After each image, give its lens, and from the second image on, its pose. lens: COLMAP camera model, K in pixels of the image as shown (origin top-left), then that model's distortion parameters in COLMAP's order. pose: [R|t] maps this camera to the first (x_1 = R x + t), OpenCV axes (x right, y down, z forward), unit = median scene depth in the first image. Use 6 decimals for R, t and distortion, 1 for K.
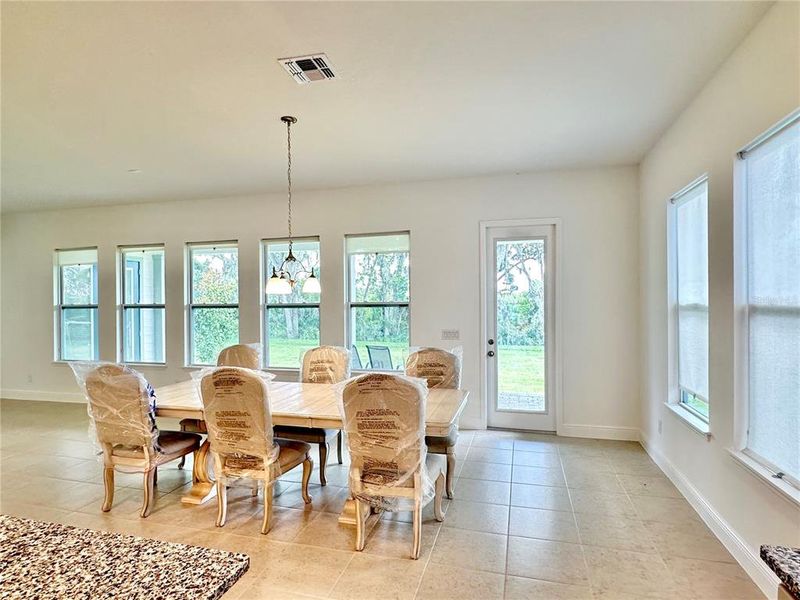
lens RADIAL K [[456.8, 0, 400.1], [0, 456.8, 306.2], [0, 0, 1]] dist [-0.002033, 0.000584]
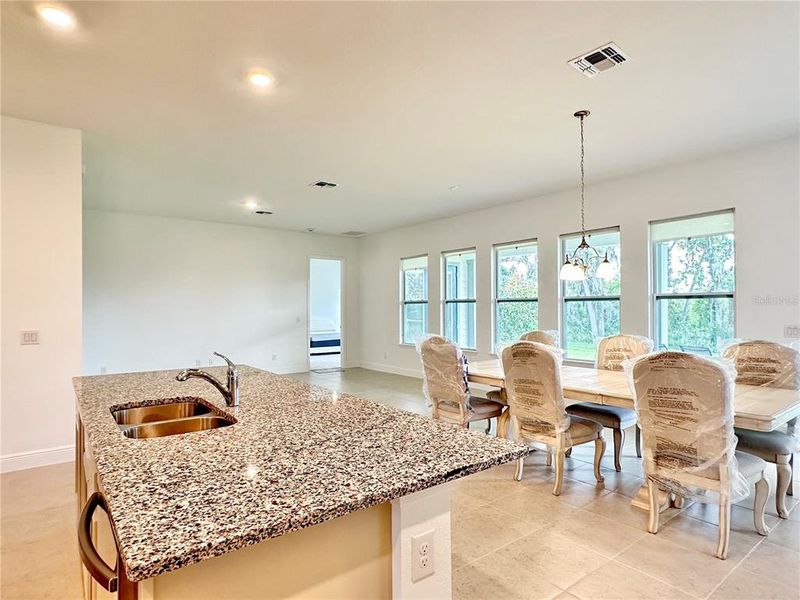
lens RADIAL K [[456.8, 0, 400.1], [0, 456.8, 306.2], [0, 0, 1]] dist [-0.002033, 0.000584]
pose [[0.800625, -0.001936, -0.599163, 0.052287], [-0.004506, 0.999947, -0.009251, 0.047675], [0.599149, 0.010106, 0.800574, -0.091479]]
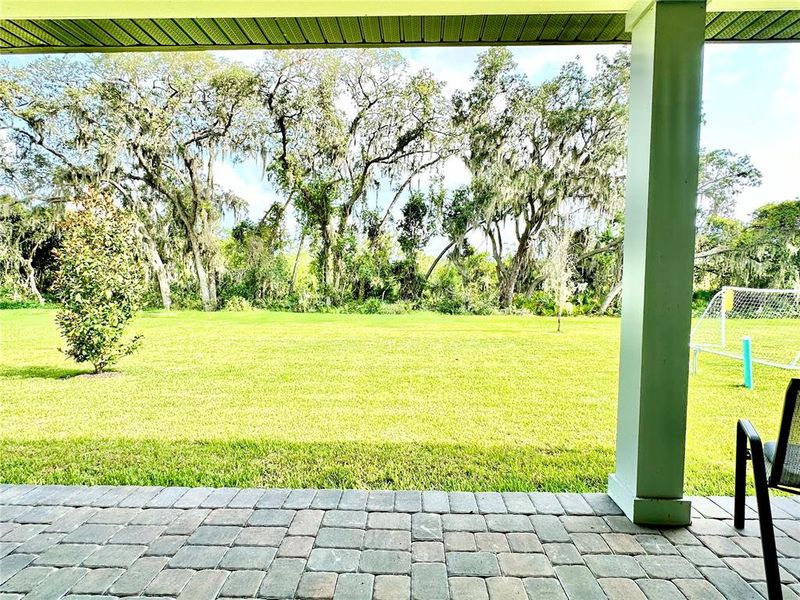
lens RADIAL K [[456.8, 0, 400.1], [0, 456.8, 306.2], [0, 0, 1]] dist [-0.002033, 0.000584]
pose [[0.982651, -0.000802, 0.185463, -0.749574], [-0.011495, 0.997805, 0.065215, 0.078869], [-0.185108, -0.066215, 0.980485, 1.896945]]
